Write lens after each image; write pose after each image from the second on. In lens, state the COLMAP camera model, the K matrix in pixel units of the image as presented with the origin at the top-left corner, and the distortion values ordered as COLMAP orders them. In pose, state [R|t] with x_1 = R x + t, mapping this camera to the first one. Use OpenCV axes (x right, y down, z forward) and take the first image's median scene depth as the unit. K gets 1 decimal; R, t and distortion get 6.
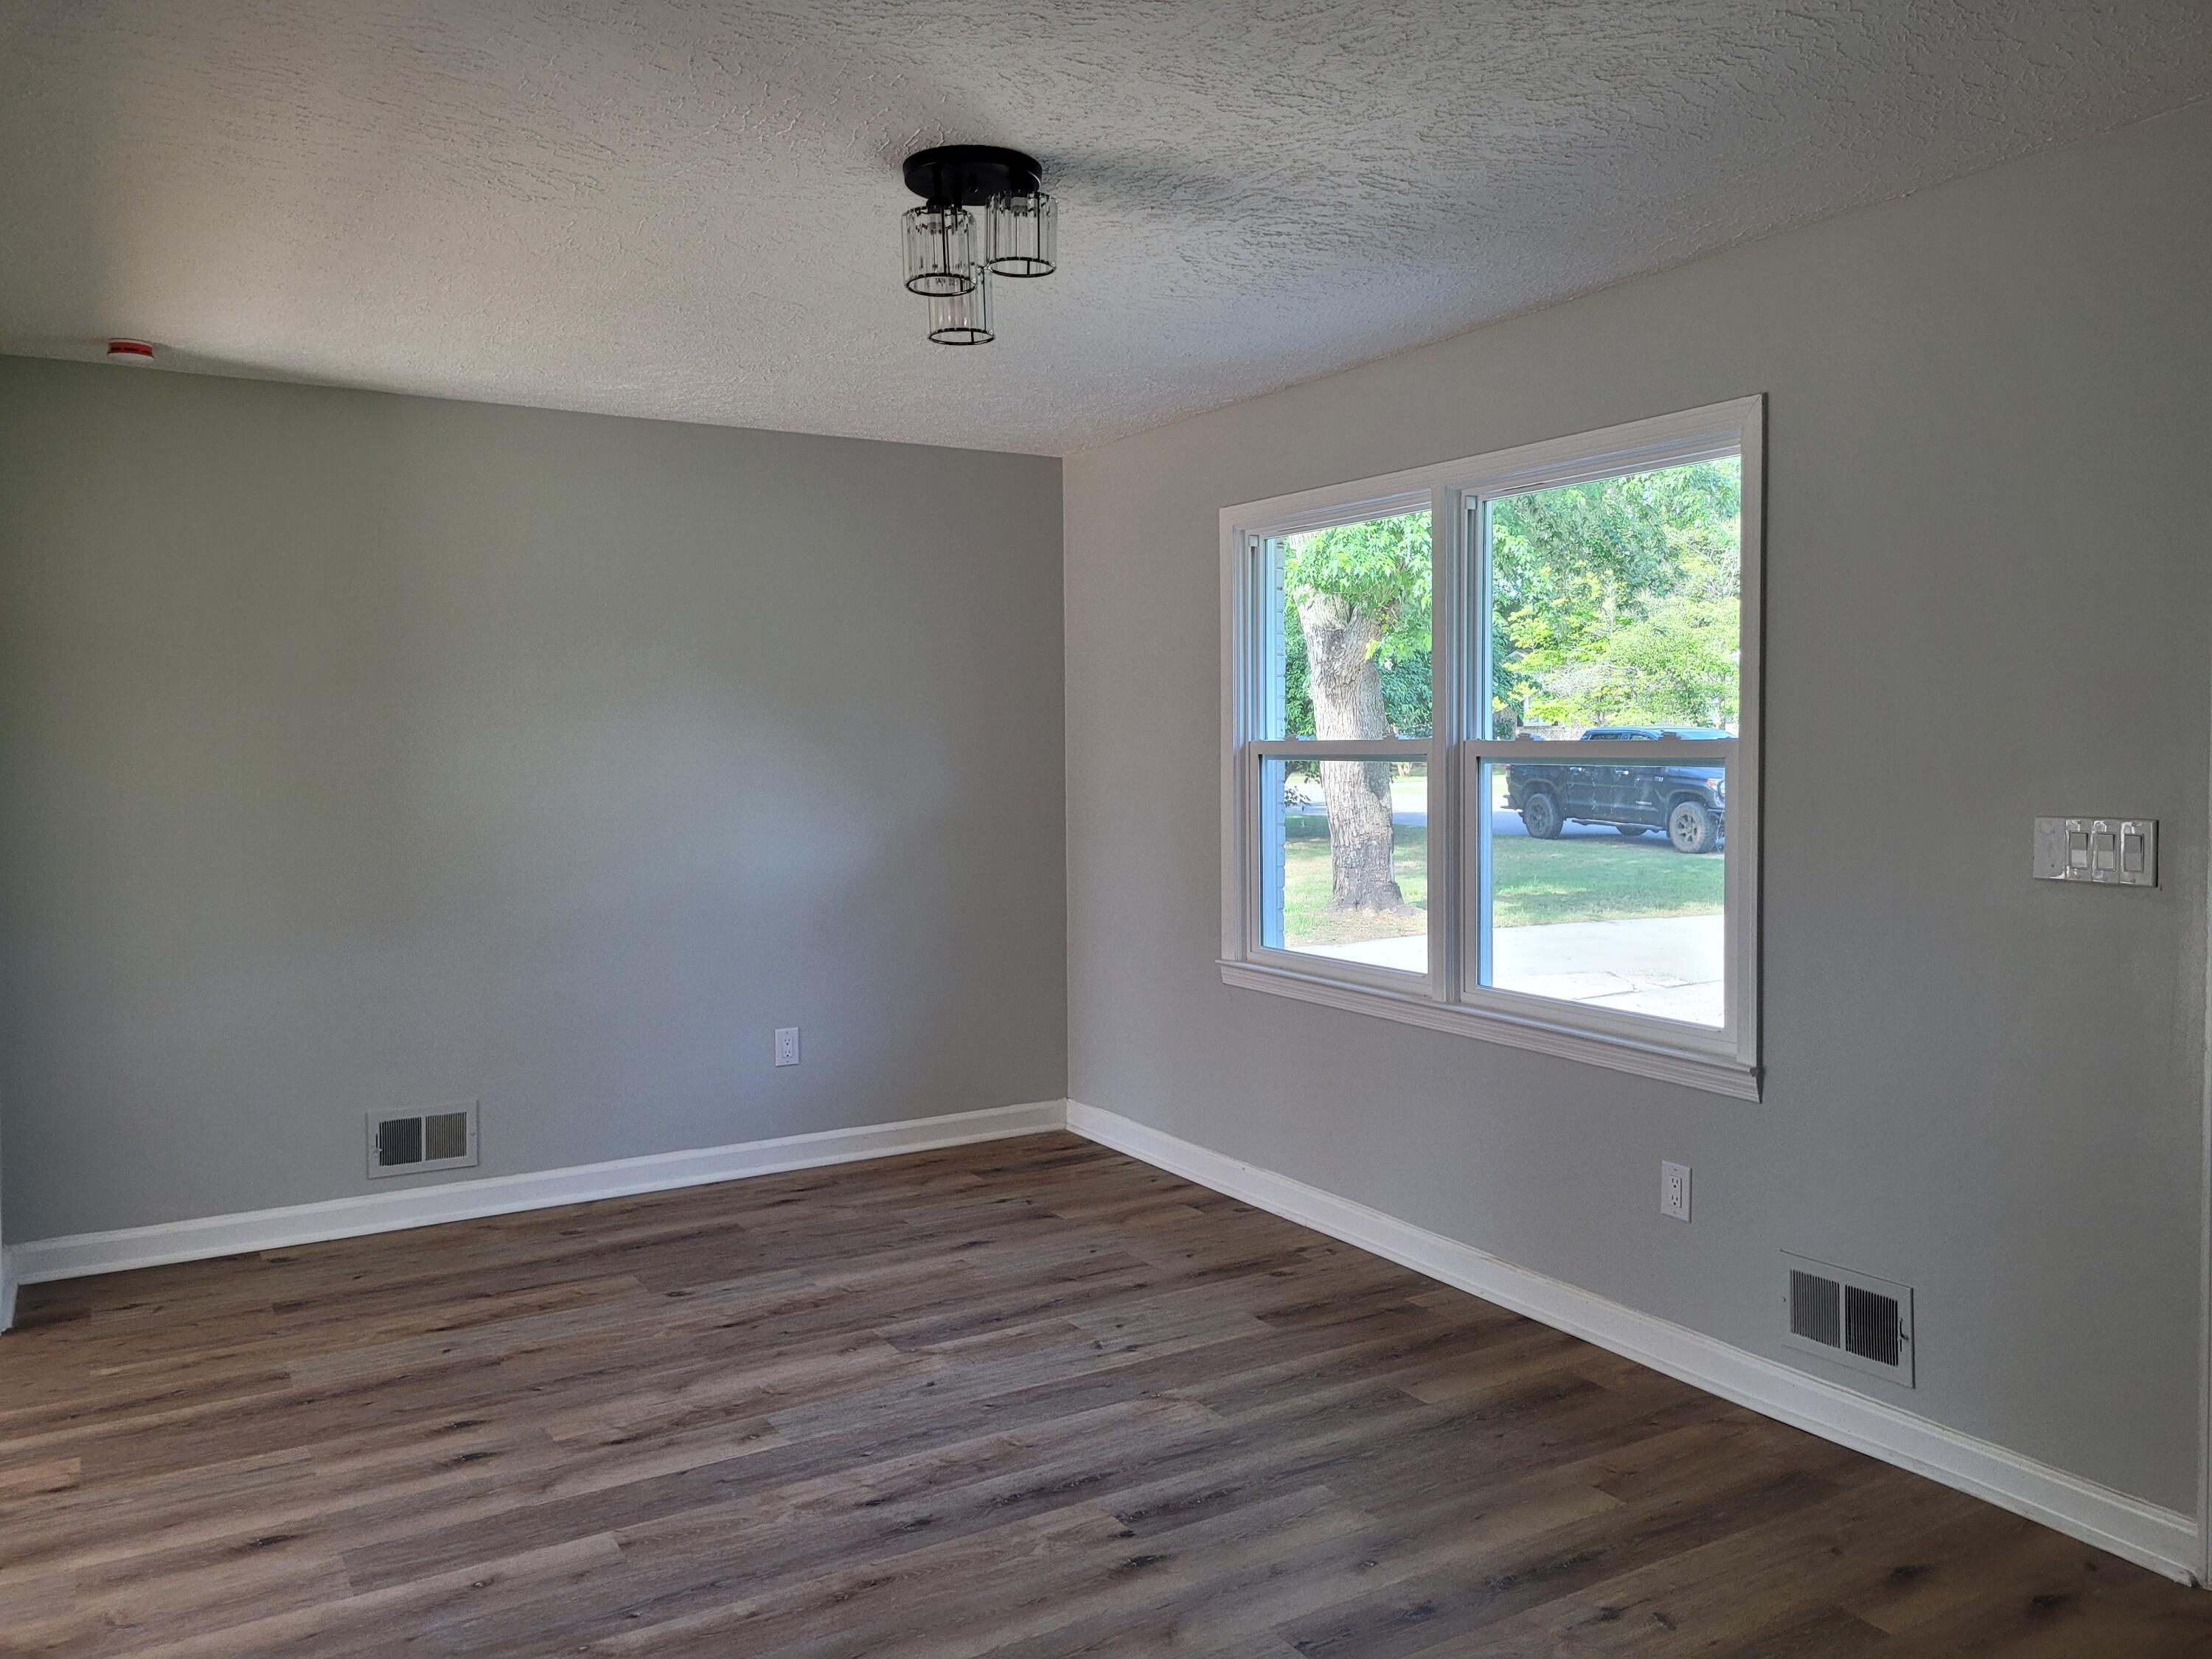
lens RADIAL K [[1662.6, 0, 1104.5], [0, 1662.6, 780.2], [0, 0, 1]] dist [0.061684, -0.047146]
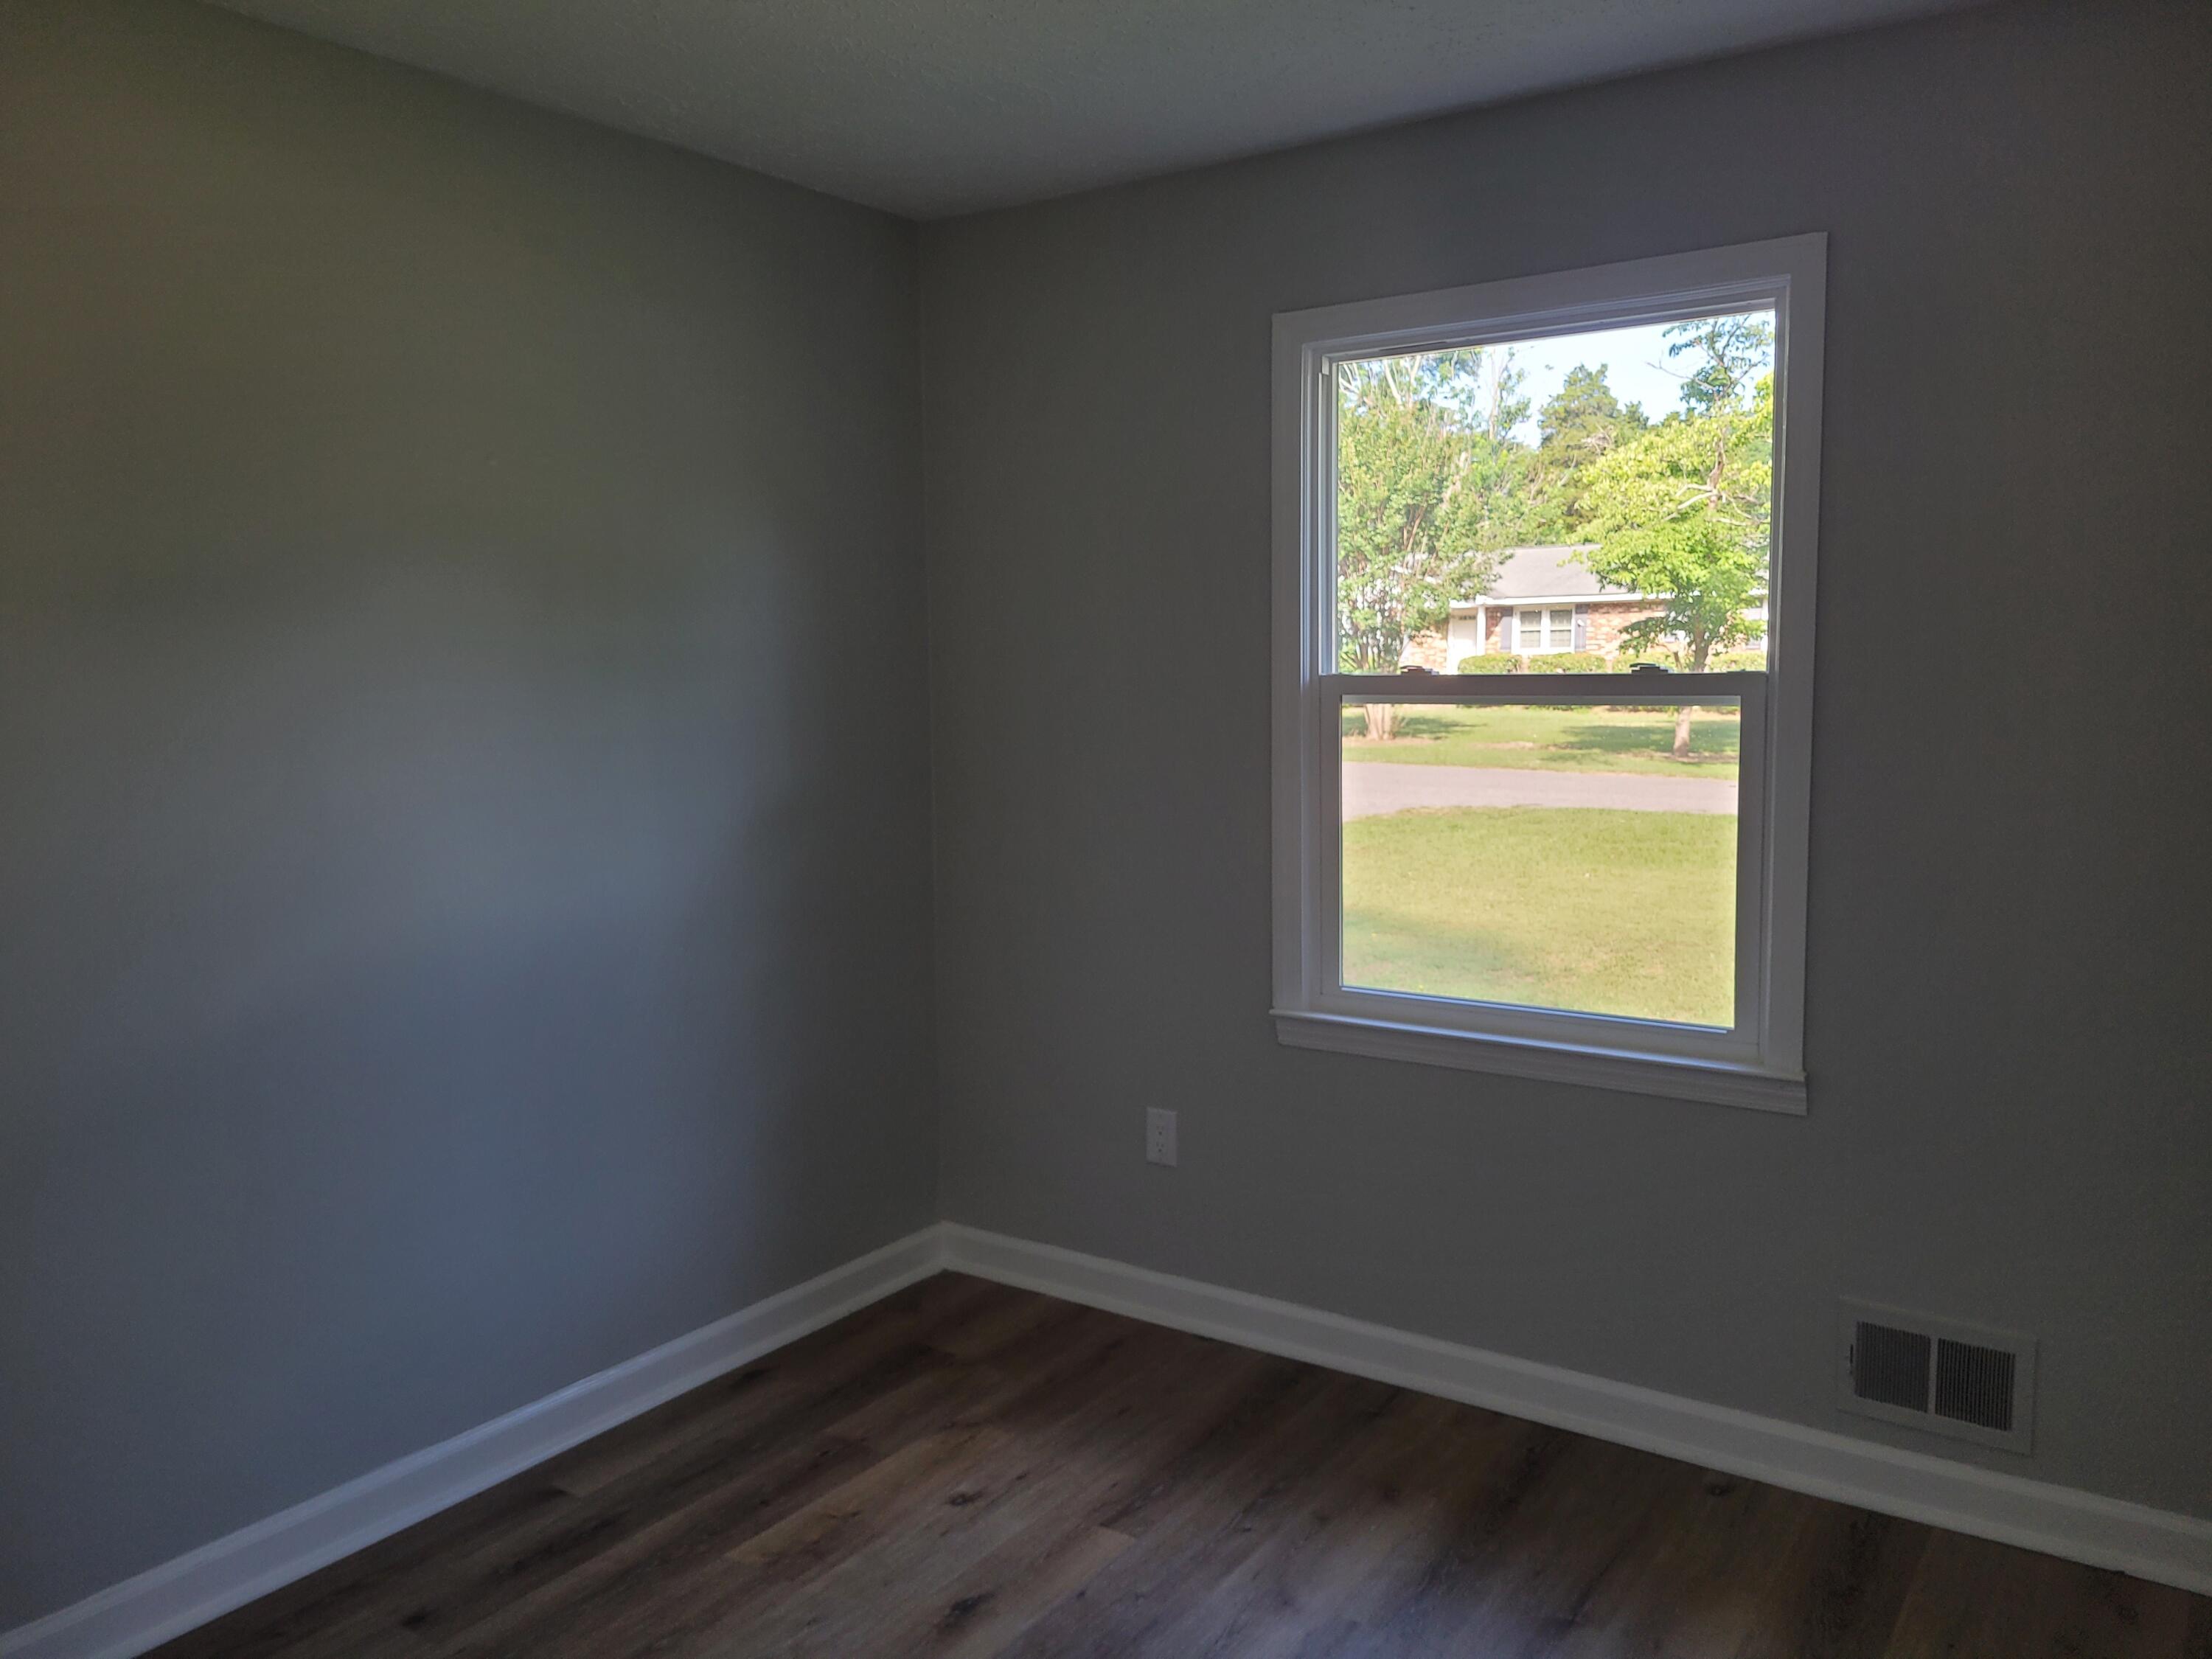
lens RADIAL K [[1662.6, 0, 1104.5], [0, 1662.6, 780.2], [0, 0, 1]] dist [0.061684, -0.047146]
pose [[0.908315, -0.028263, 0.417331, -0.253095], [0.011876, 0.999055, 0.041812, -0.009374], [-0.418118, -0.033023, 0.907792, 0.415170]]
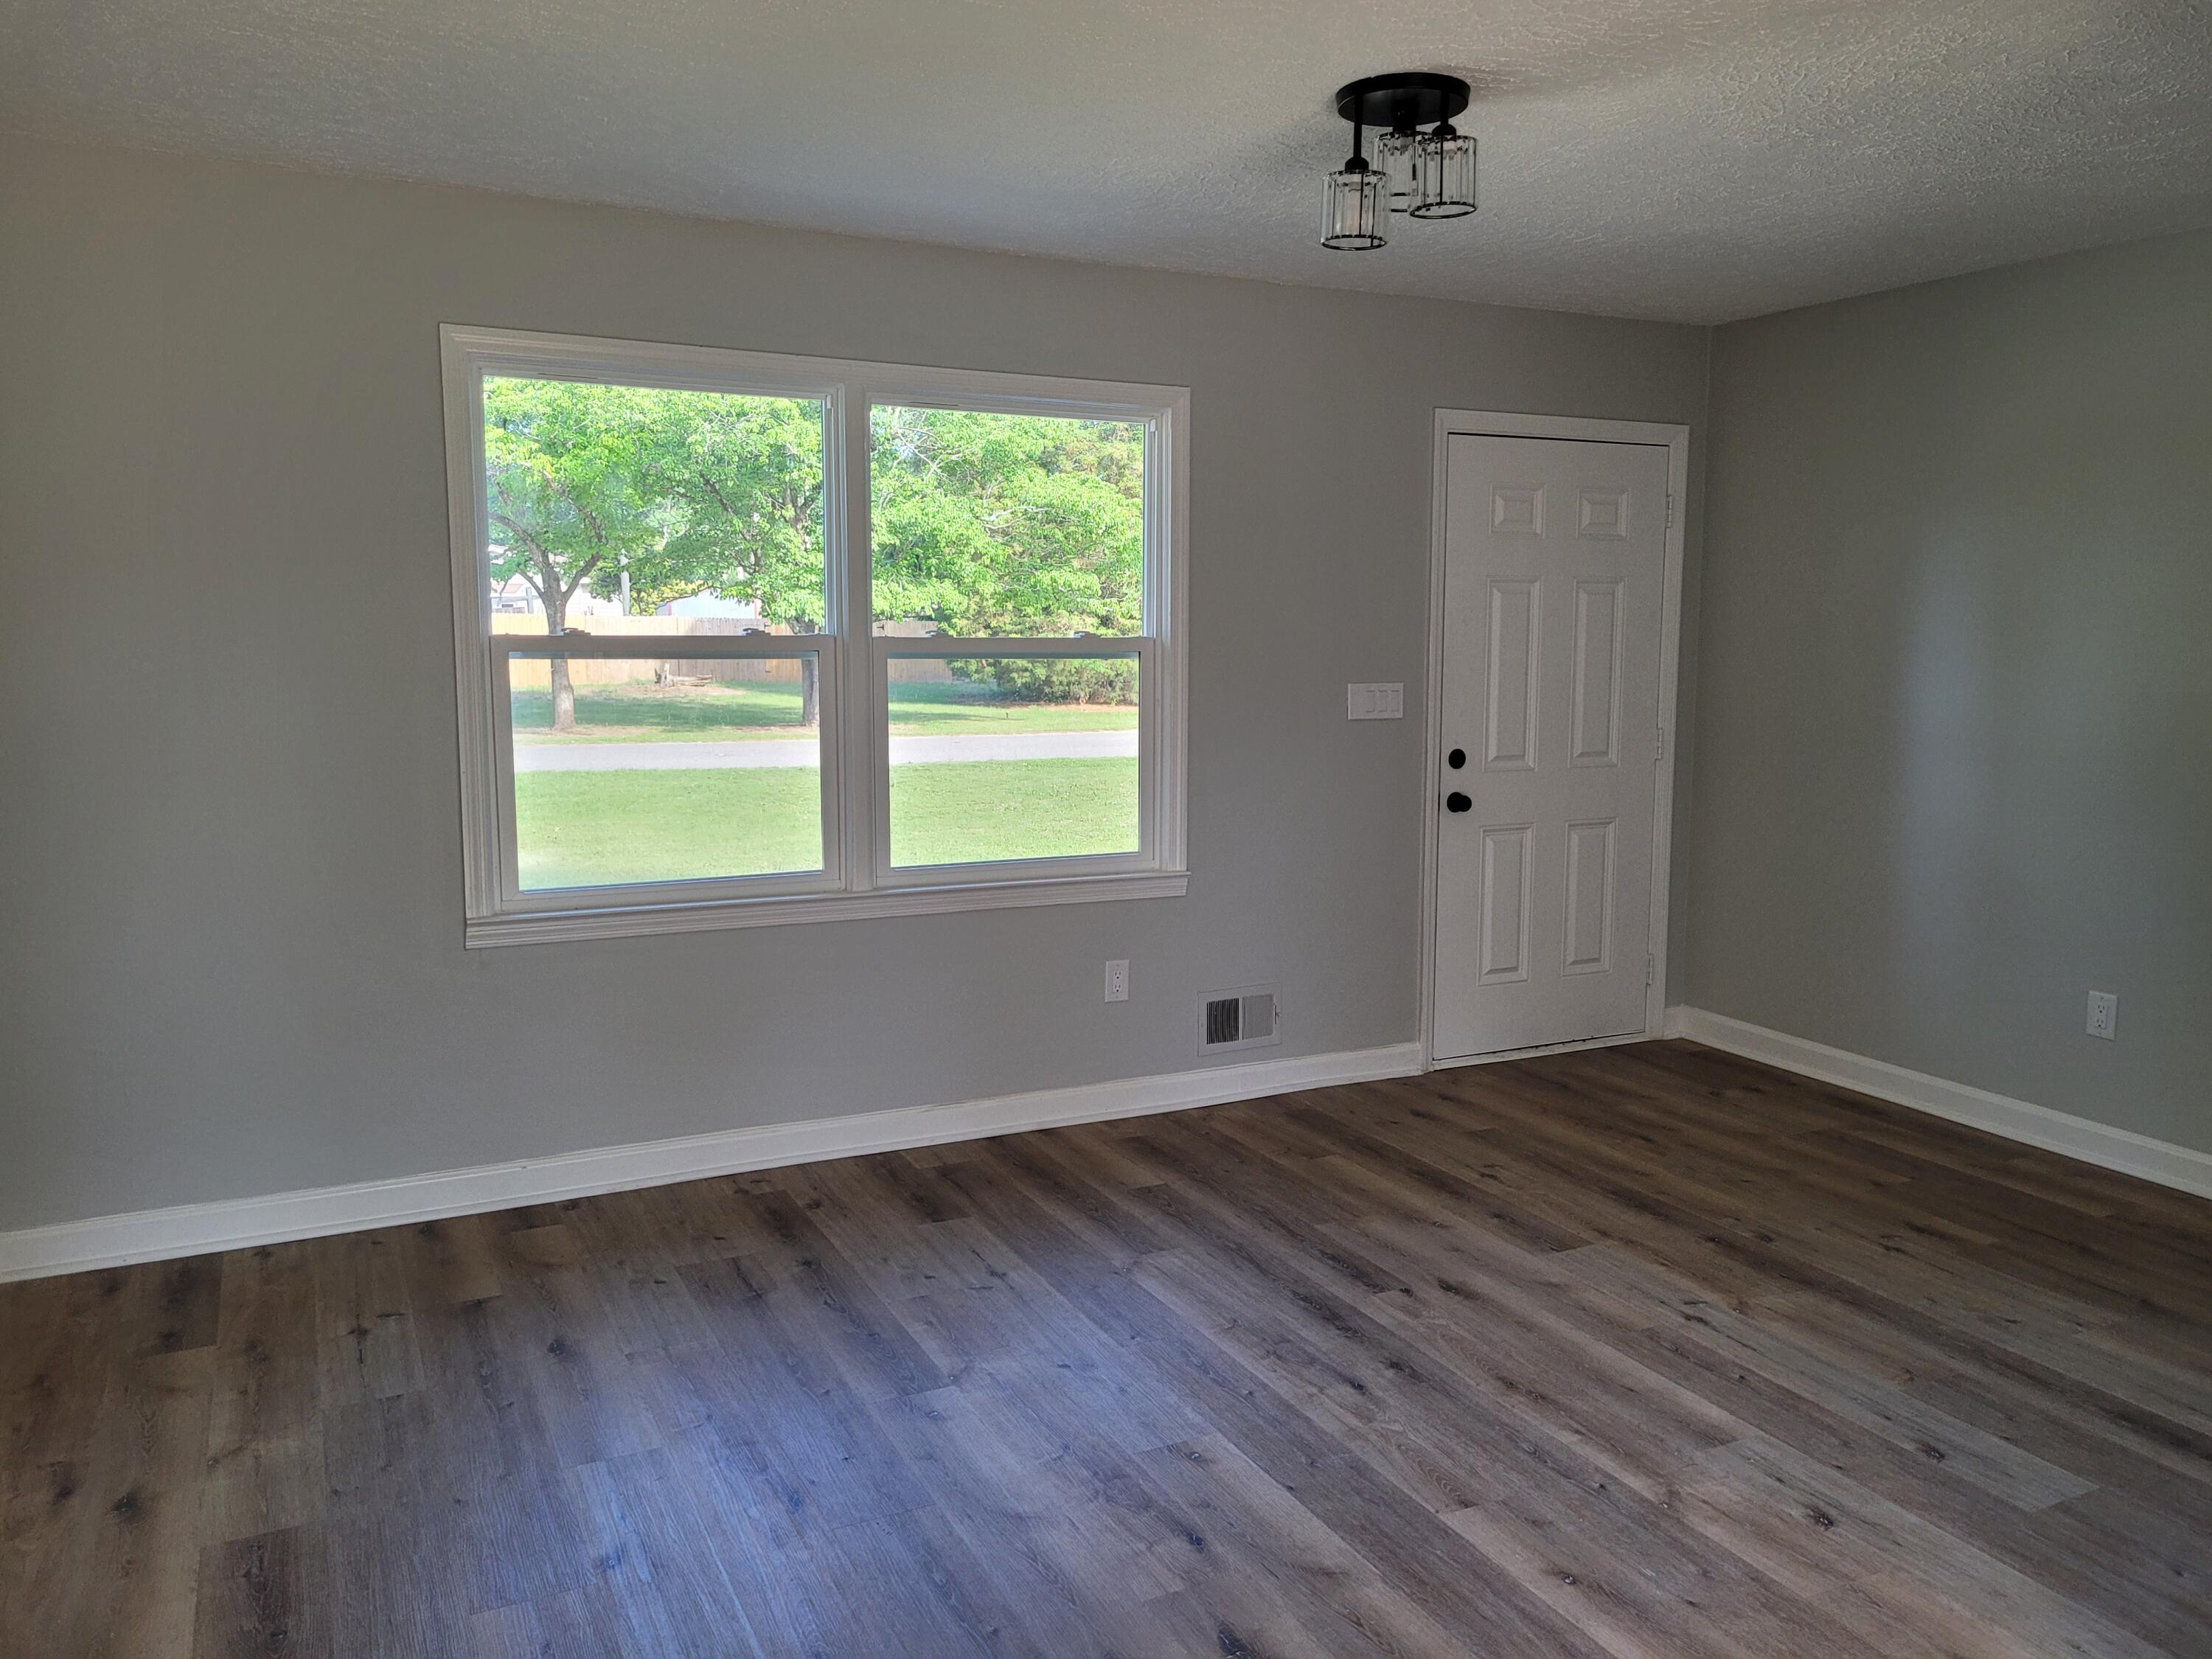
lens RADIAL K [[1704.4, 0, 1106.0], [0, 1704.4, 829.5], [0, 0, 1]] dist [0.042118, -0.002462]
pose [[0.069699, -0.112992, 0.991148, -1.037378], [0.020466, 0.993517, 0.111823, -0.024664], [-0.997358, 0.012491, 0.071559, 0.973175]]
